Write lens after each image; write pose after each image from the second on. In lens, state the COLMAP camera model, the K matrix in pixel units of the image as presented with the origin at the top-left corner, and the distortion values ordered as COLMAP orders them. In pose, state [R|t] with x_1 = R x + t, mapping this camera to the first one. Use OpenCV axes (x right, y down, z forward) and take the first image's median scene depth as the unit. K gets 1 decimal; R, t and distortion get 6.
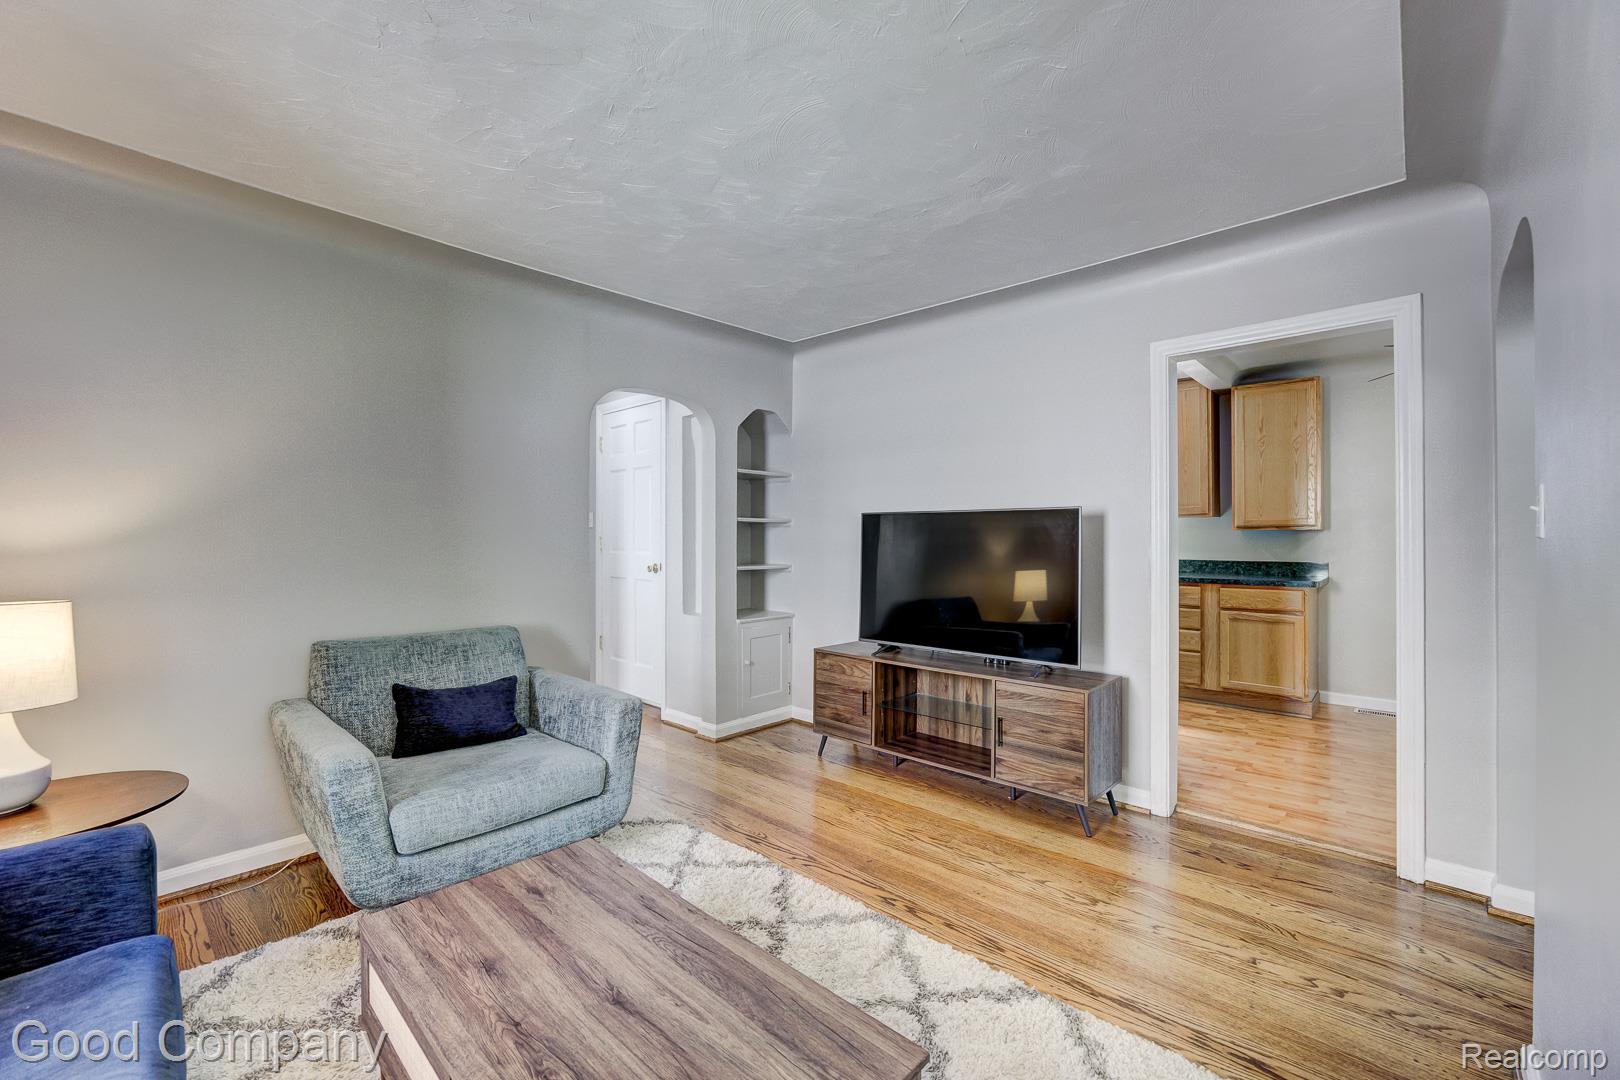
lens RADIAL K [[656.9, 0, 835.5], [0, 656.9, 531.6], [0, 0, 1]] dist [-0.010260, 0.003776]
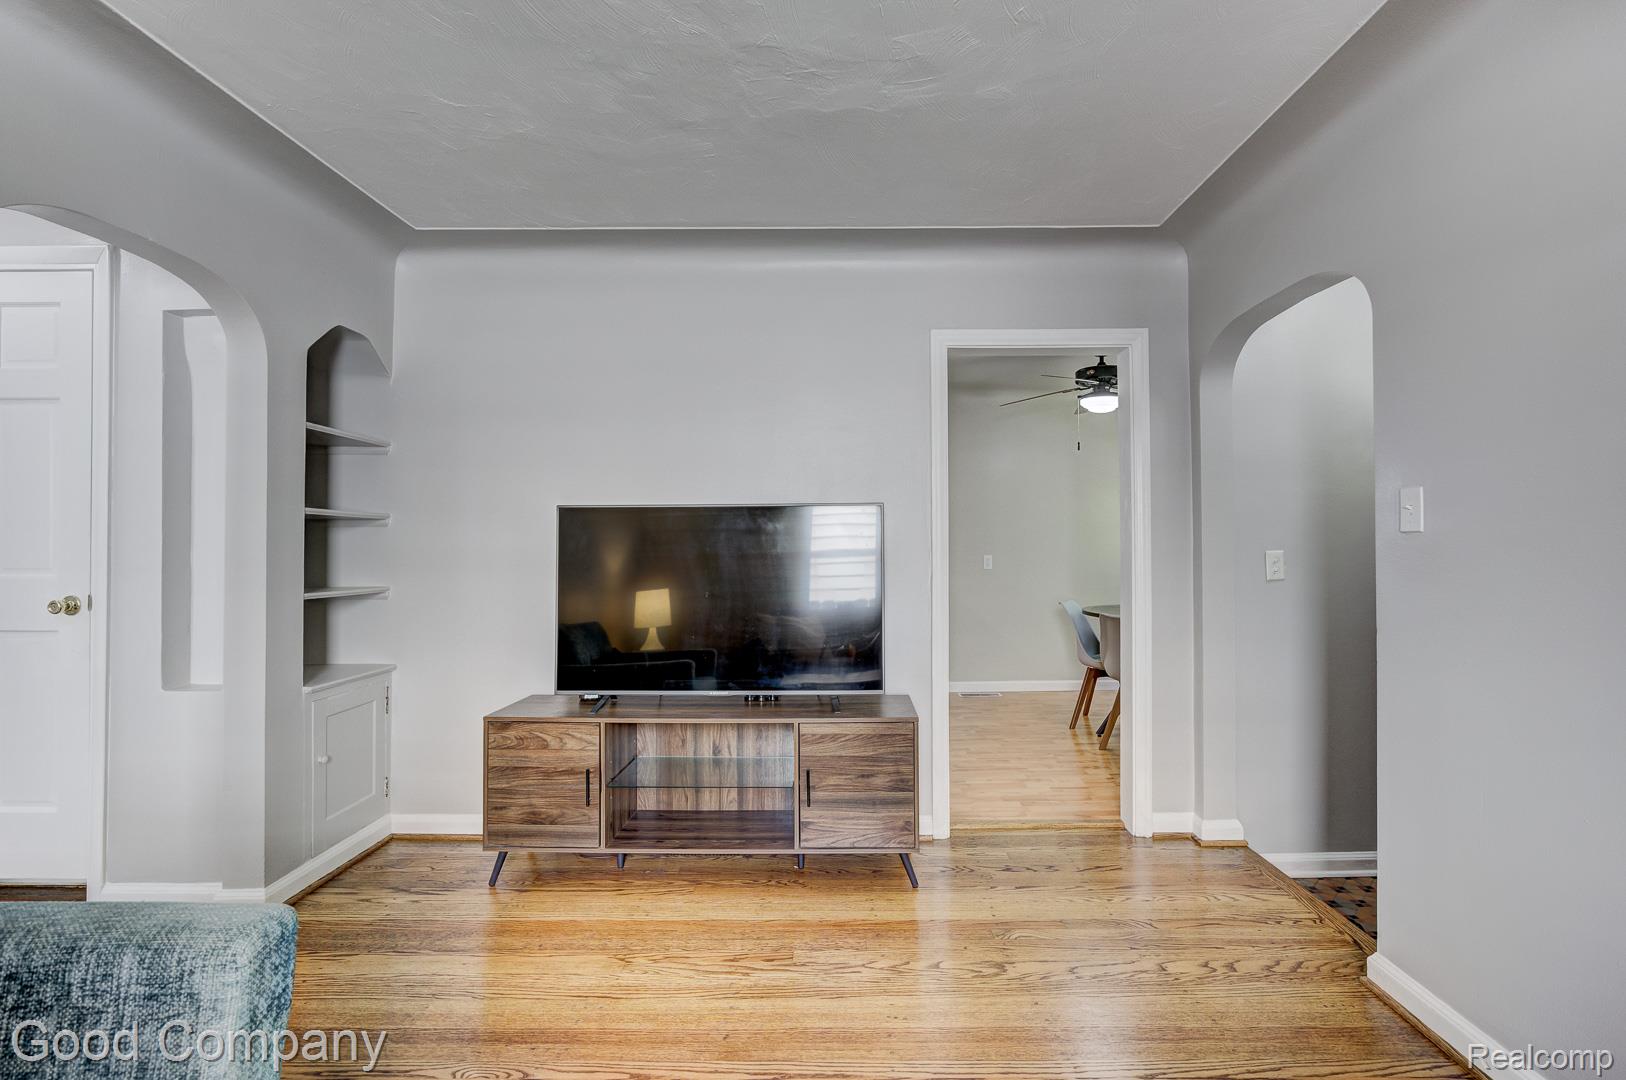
lens RADIAL K [[697.1, 0, 847.1], [0, 697.1, 536.9], [0, 0, 1]] dist [-0.020017, 0.003834]
pose [[0.755609, 0.006335, 0.654992, -0.220944], [0.000563, 0.999947, -0.010320, 0.012979], [-0.655022, 0.008167, 0.755565, 0.292164]]
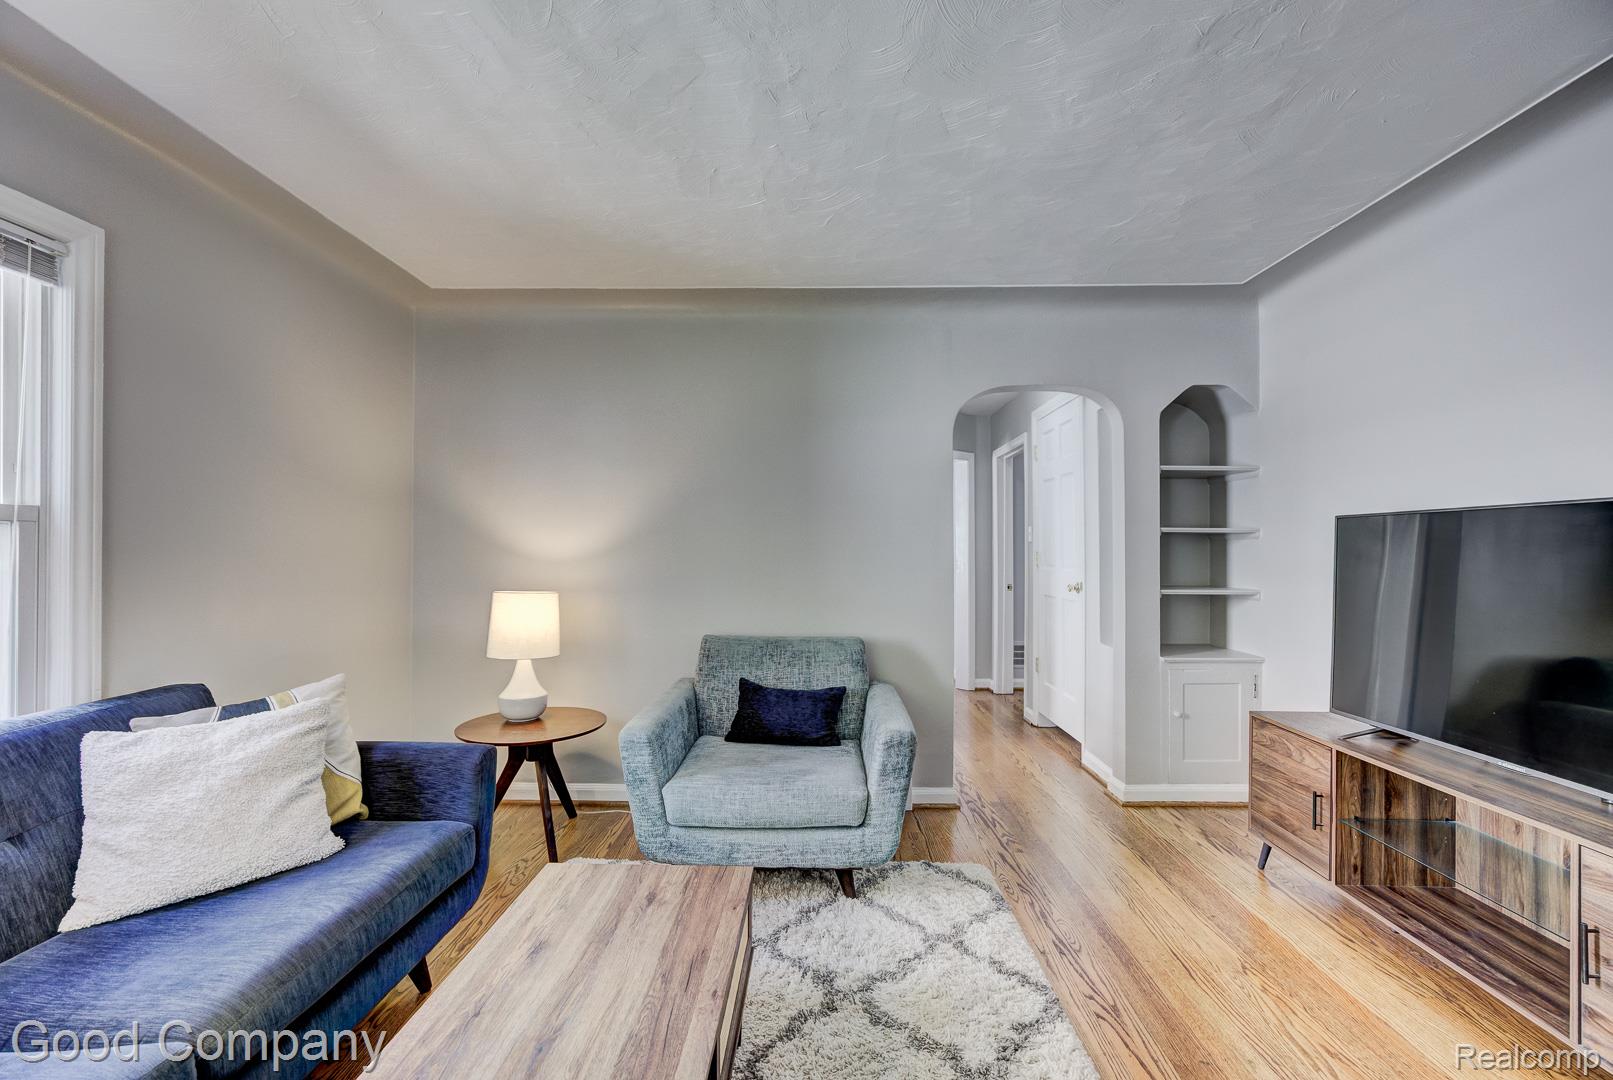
lens RADIAL K [[654.0, 0, 830.1], [0, 654.0, 543.8], [0, 0, 1]] dist [-0.010260, 0.003776]
pose [[0.660377, -0.012337, -0.750833, 0.209973], [0.008472, 0.999924, -0.008978, 0.002198], [0.750886, -0.000432, 0.660431, 0.225292]]
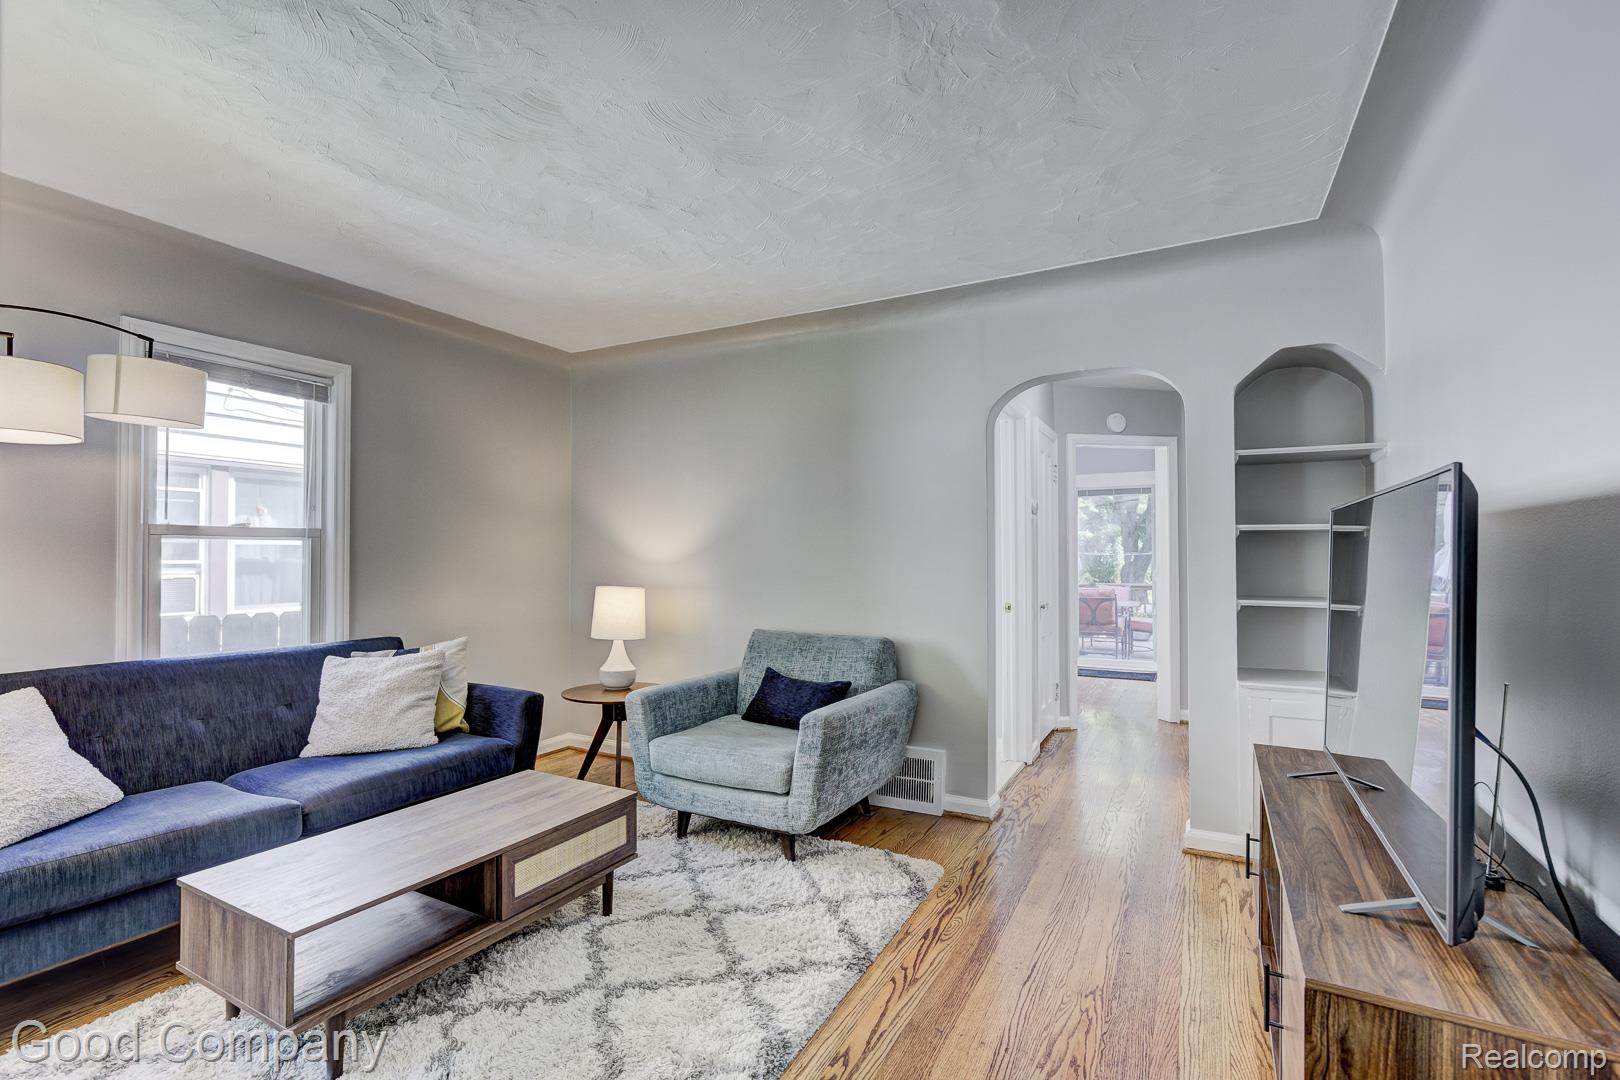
lens RADIAL K [[751.0, 0, 815.3], [0, 751.0, 542.9], [0, 0, 1]] dist [-0.005635, 0.000684]
pose [[0.234152, -0.020734, -0.971979, 0.560286], [0.008958, 0.999776, -0.019169, 0.008048], [0.972159, -0.004219, 0.234285, 0.495684]]
